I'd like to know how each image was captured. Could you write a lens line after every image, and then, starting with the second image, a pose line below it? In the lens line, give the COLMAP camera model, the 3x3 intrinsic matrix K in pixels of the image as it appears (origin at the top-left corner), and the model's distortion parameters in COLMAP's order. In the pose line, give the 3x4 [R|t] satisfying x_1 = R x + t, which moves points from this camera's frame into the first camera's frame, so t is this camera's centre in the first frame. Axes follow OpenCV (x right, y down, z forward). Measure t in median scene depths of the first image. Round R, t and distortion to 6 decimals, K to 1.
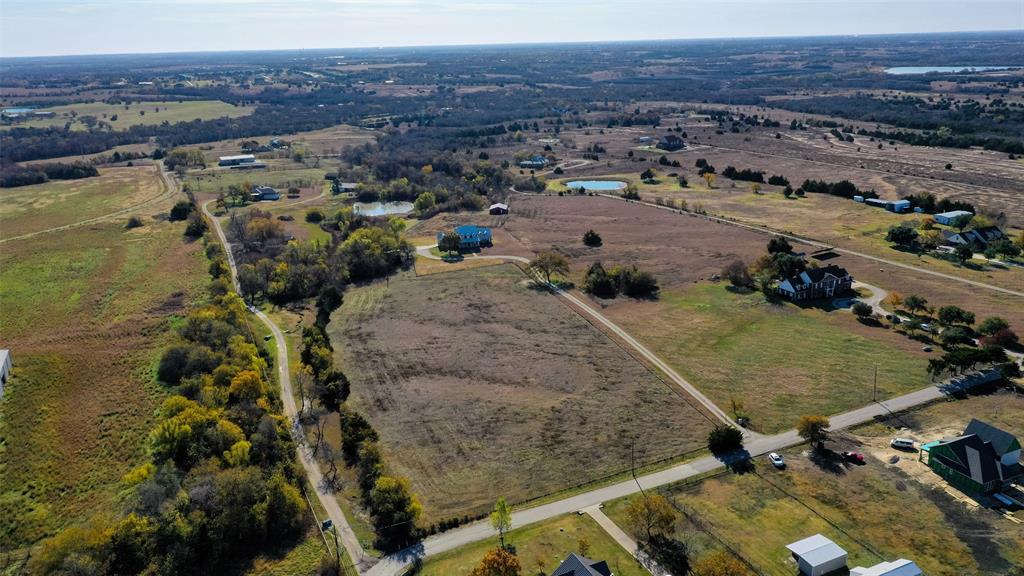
lens RADIAL K [[788.7, 0, 512.0], [0, 788.7, 288.0], [0, 0, 1]] dist [0.005616, 0.007422]
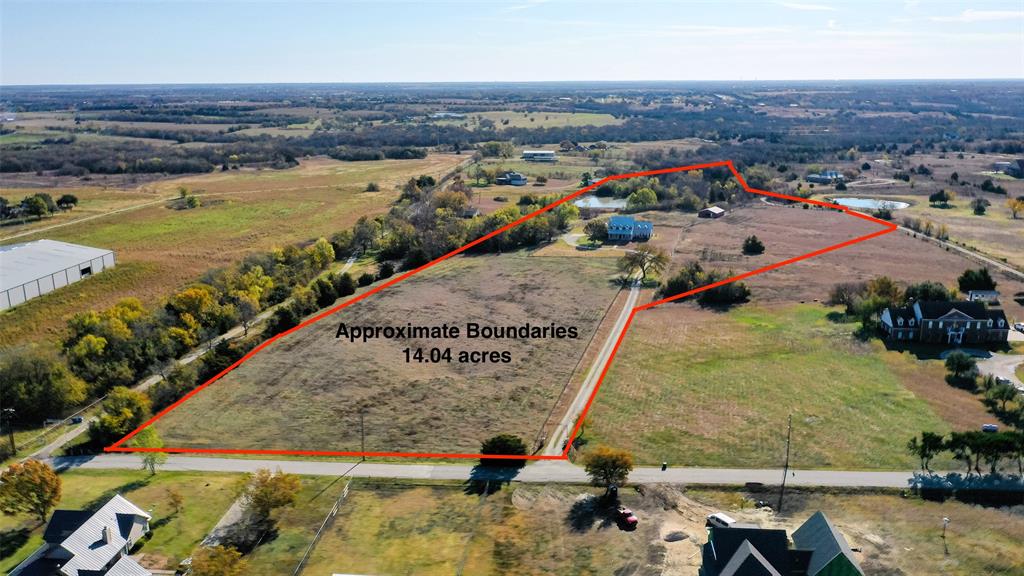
lens RADIAL K [[788.7, 0, 512.0], [0, 788.7, 288.0], [0, 0, 1]] dist [0.005616, 0.007422]
pose [[0.865517, 0.150383, -0.477771, 0.448549], [-0.165942, 0.986087, 0.009766, 0.022710], [0.472592, 0.070829, 0.878430, 0.248813]]
